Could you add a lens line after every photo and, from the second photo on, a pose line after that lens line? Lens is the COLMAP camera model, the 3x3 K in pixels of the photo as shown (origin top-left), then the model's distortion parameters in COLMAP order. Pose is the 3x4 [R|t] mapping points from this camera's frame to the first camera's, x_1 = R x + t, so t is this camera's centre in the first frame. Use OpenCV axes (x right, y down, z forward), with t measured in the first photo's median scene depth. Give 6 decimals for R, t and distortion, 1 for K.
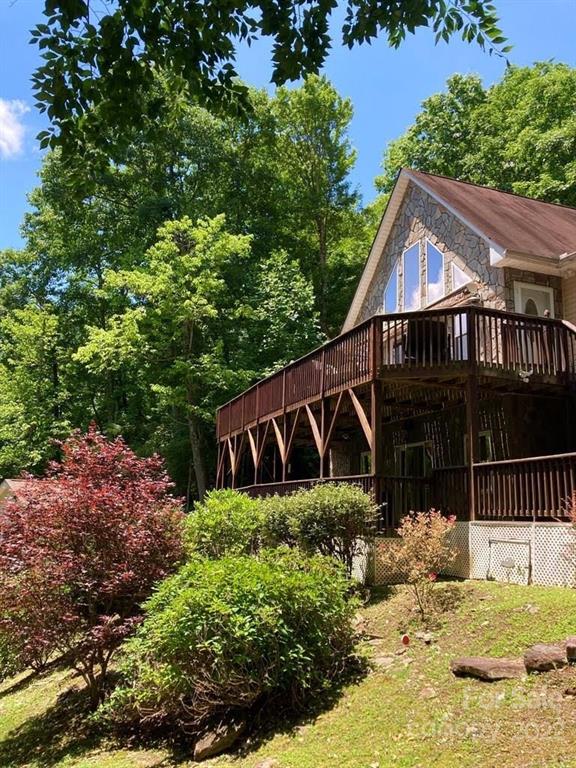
lens RADIAL K [[640.3, 0, 293.1], [0, 640.3, 379.1], [0, 0, 1]] dist [0.039058, -0.022593]
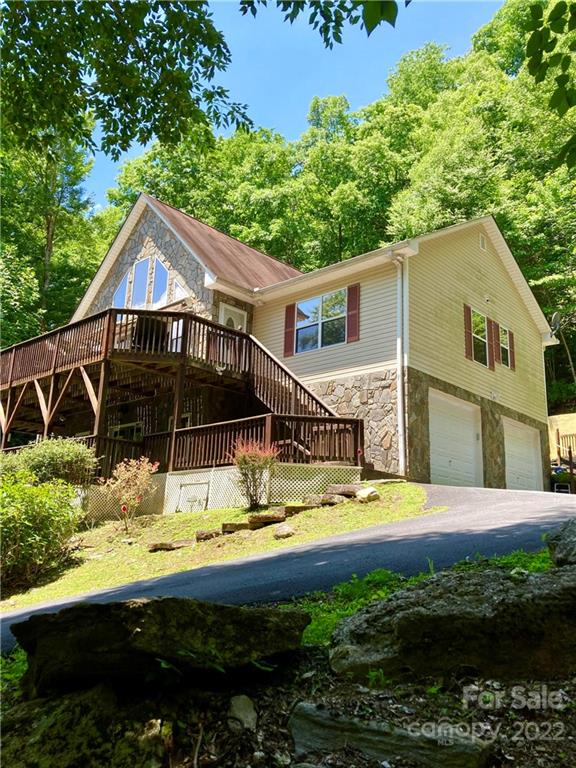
lens RADIAL K [[640.3, 0, 285.1], [0, 640.3, 380.0], [0, 0, 1]] dist [0.039058, -0.022593]
pose [[0.898534, 0.116915, 0.423045, -0.070207], [-0.105107, 0.993141, -0.051227, 0.059049], [-0.426132, 0.001564, 0.904660, -0.233240]]
